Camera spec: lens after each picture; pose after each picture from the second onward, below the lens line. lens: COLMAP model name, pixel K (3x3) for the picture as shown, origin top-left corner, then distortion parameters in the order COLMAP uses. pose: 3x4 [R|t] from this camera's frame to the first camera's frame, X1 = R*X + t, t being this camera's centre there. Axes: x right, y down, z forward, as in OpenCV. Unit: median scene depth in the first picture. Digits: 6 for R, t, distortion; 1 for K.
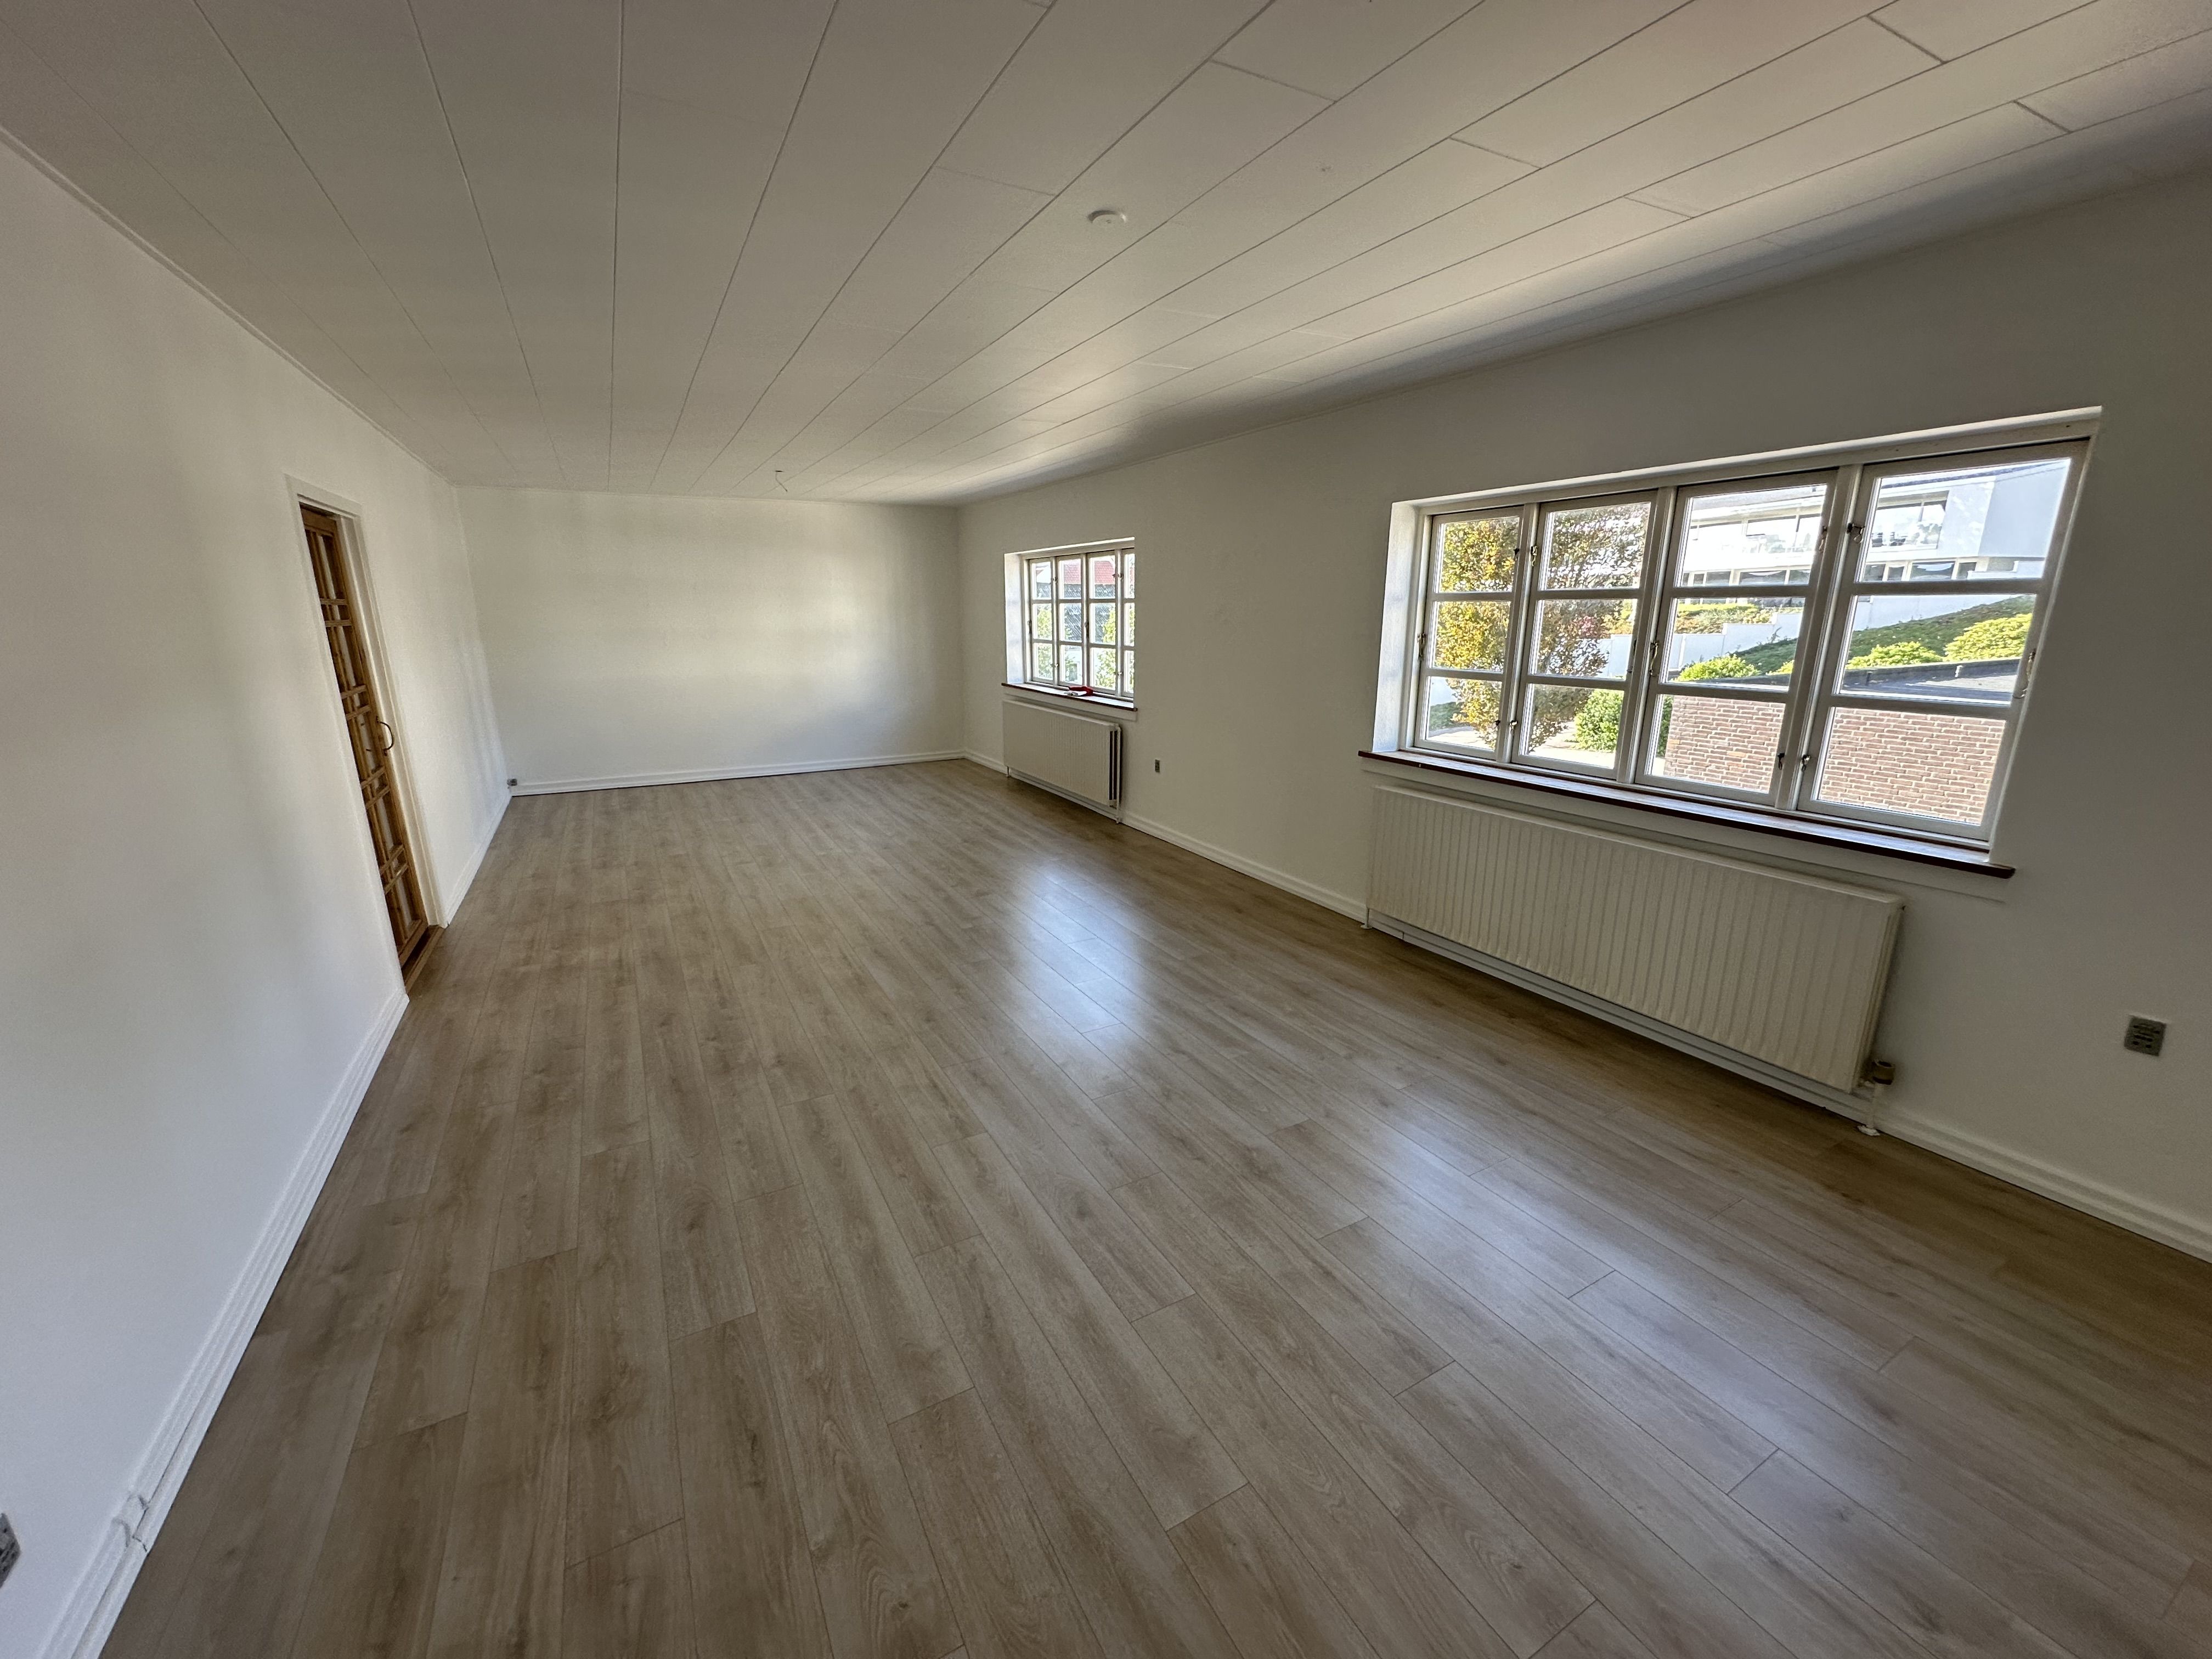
lens RADIAL K [[877.9, 0, 1101.2], [0, 877.9, 830.4], [0, 0, 1]] dist [-0.010733, 0.000012]
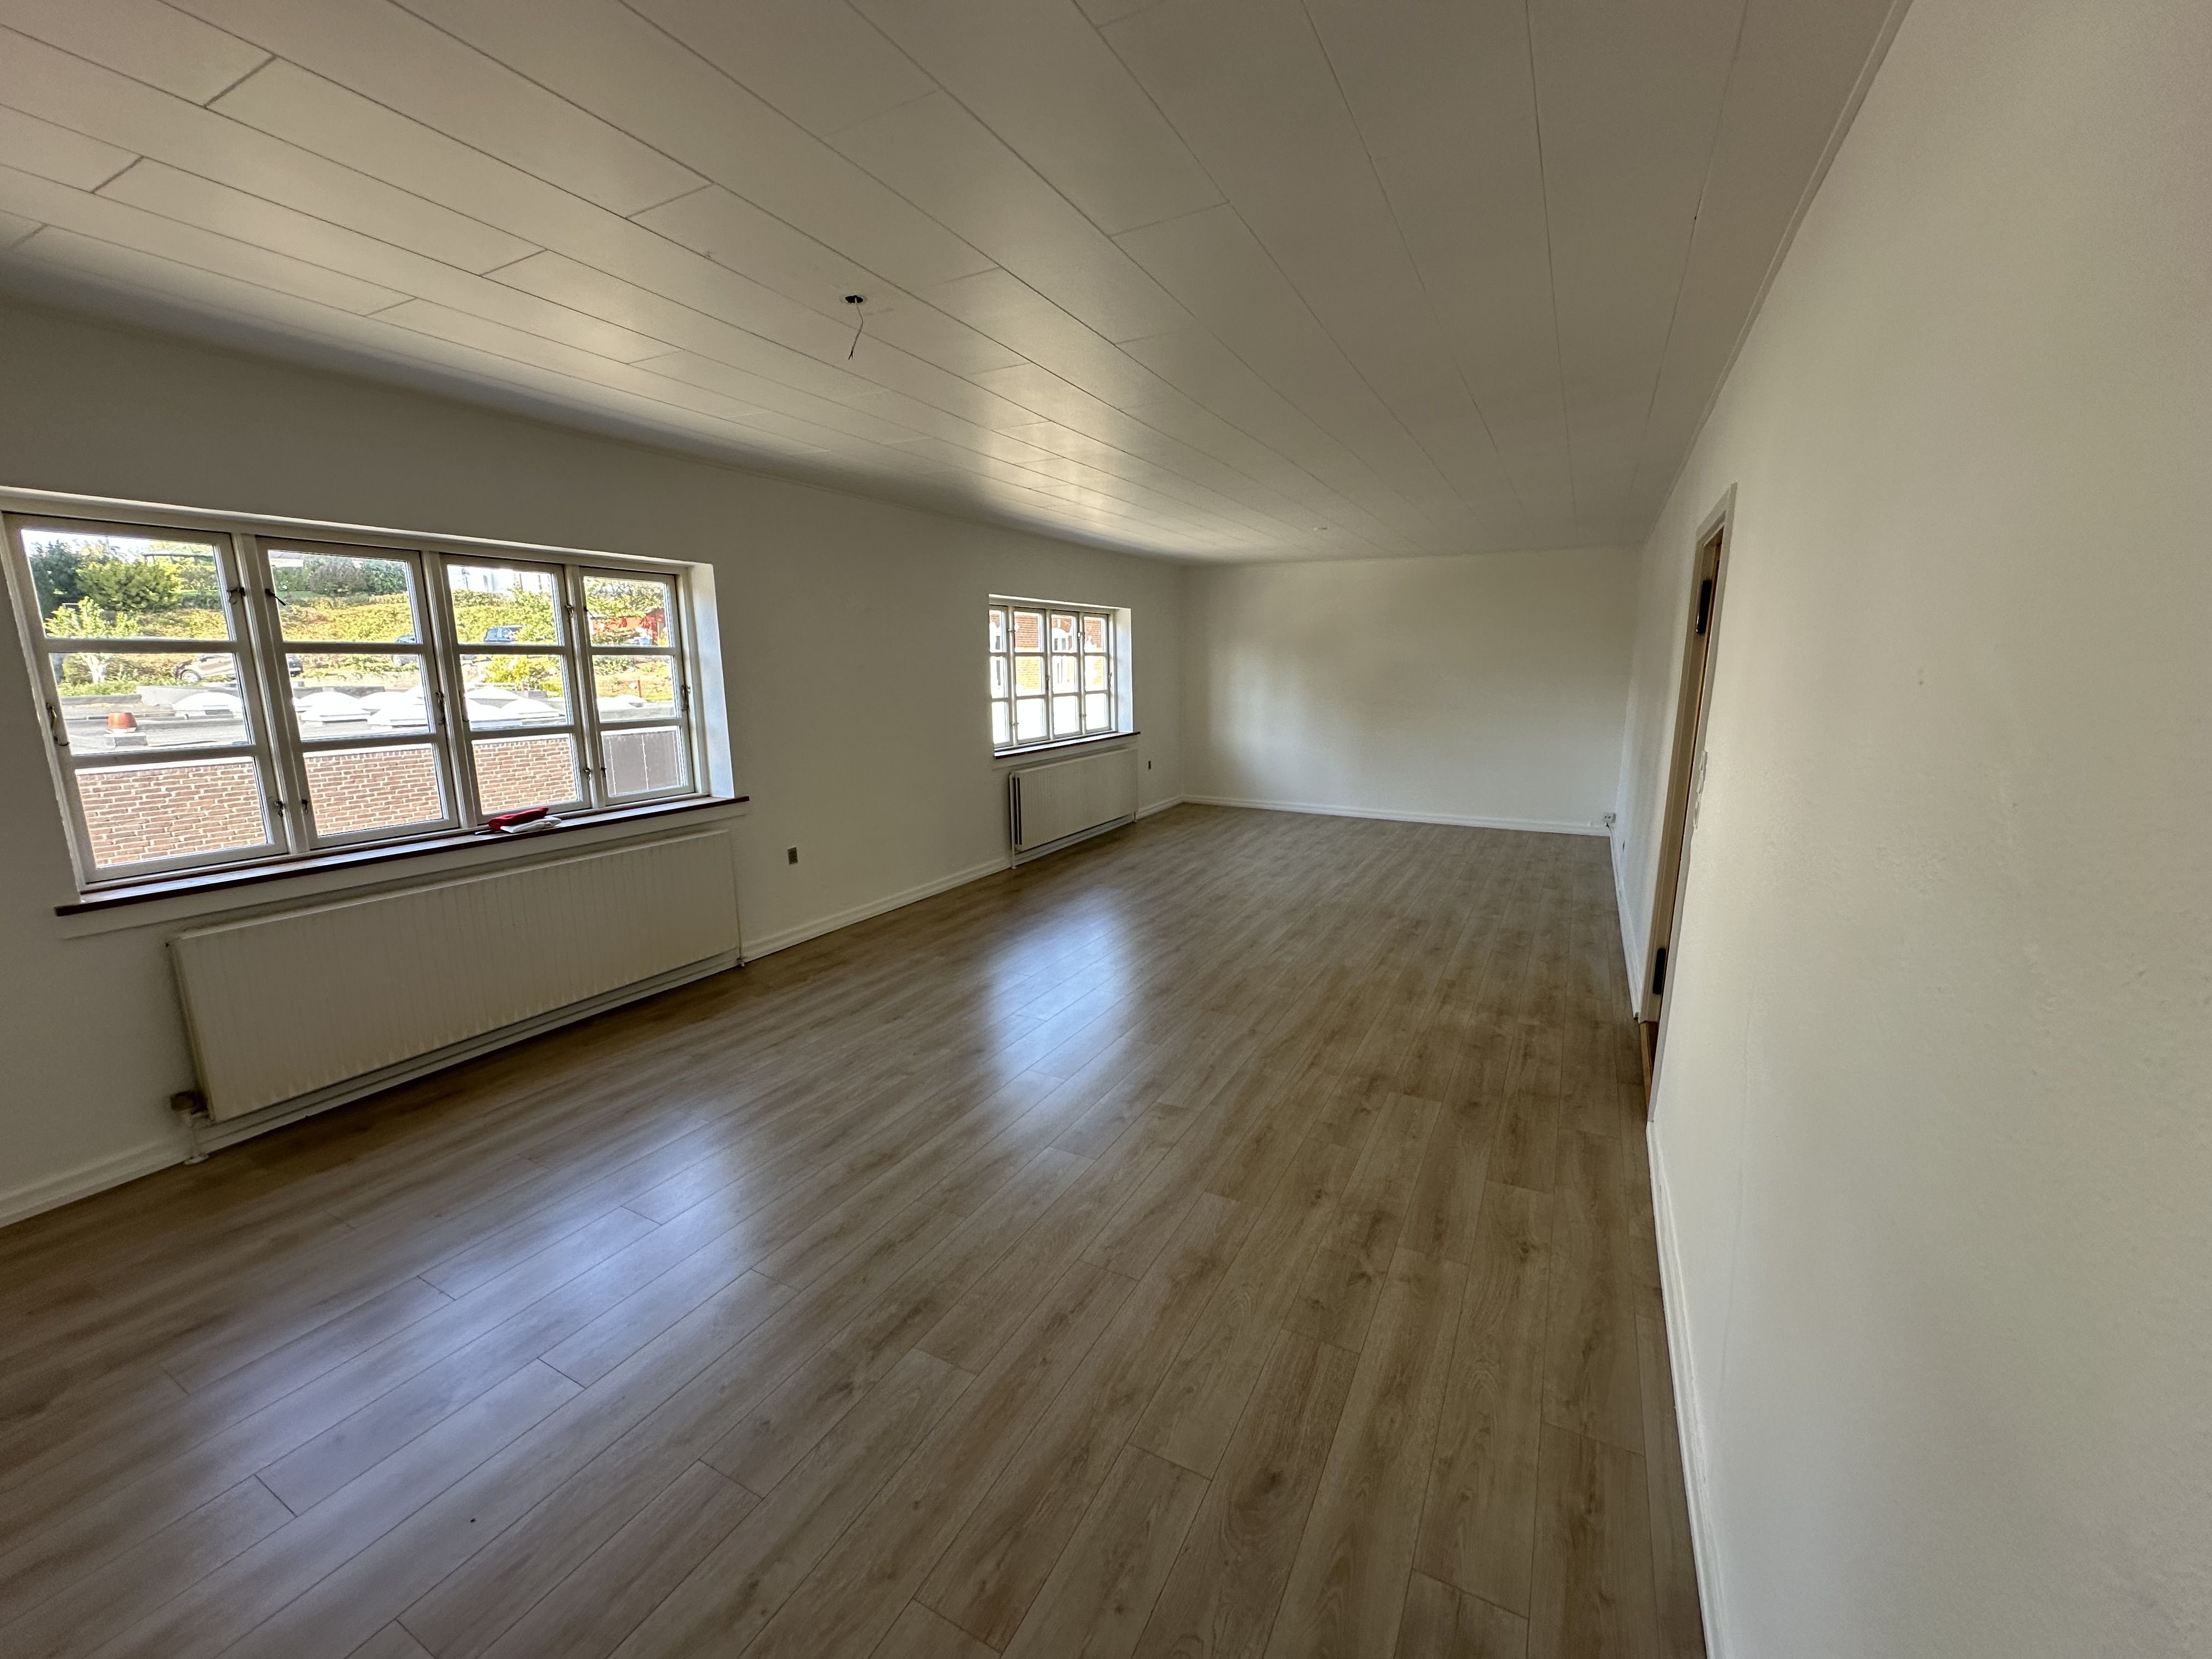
lens RADIAL K [[877.9, 0, 1102.4], [0, 877.9, 830.4], [0, 0, 1]] dist [-0.010733, 0.000012]
pose [[-0.538366, -0.152759, 0.828750, -0.985105], [0.216094, 0.925526, 0.310974, -0.372032], [-0.814534, 0.346506, -0.465262, 1.482174]]
